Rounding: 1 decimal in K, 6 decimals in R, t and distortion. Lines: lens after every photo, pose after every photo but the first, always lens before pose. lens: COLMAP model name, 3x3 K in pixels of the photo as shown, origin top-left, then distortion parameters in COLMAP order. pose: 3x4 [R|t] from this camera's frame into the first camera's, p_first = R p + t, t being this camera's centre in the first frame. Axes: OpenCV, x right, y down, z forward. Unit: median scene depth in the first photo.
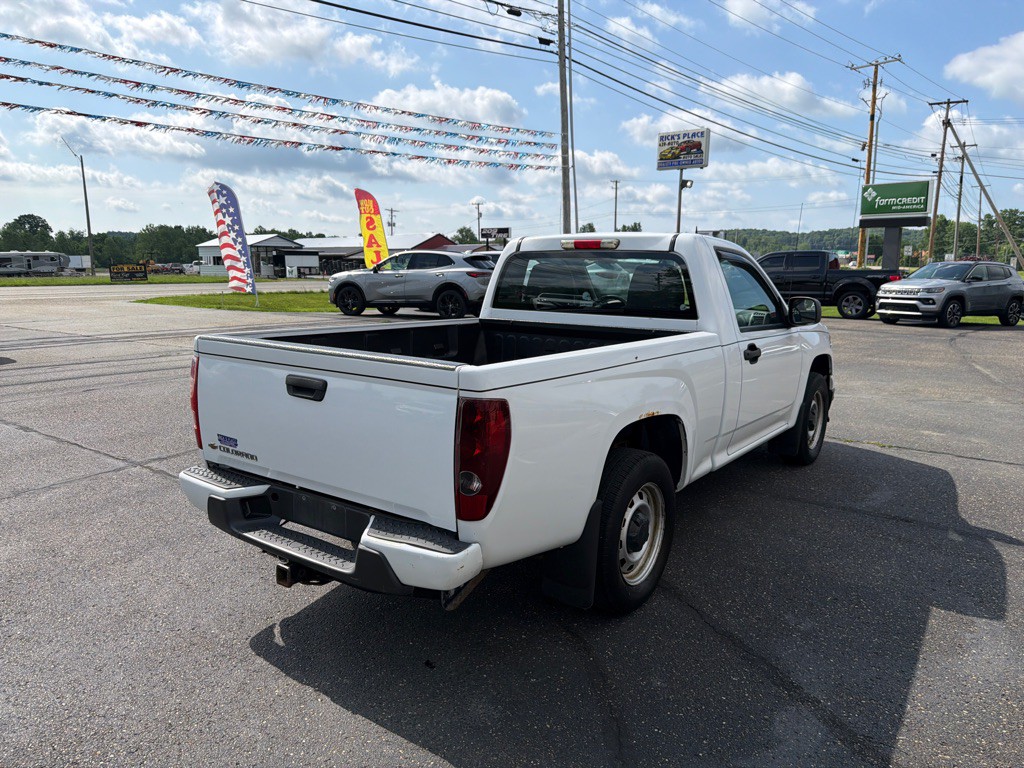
lens RADIAL K [[721.5, 0, 514.5], [0, 721.5, 383.0], [0, 0, 1]] dist [0.031878, -0.042913]
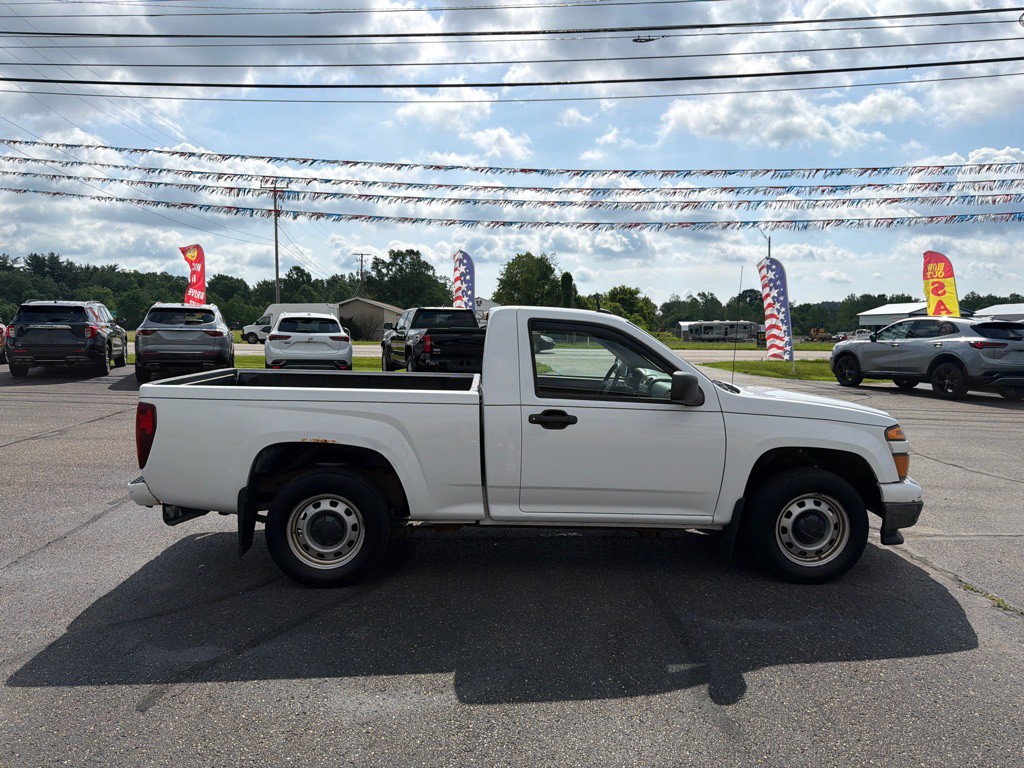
lens RADIAL K [[721.5, 0, 512.5], [0, 721.5, 362.6], [0, 0, 1]] dist [0.031878, -0.042913]
pose [[0.620910, 0.038680, -0.782927, 0.180219], [-0.132496, 0.989590, -0.056188, -0.009277], [0.772603, 0.138622, 0.619571, 0.048880]]
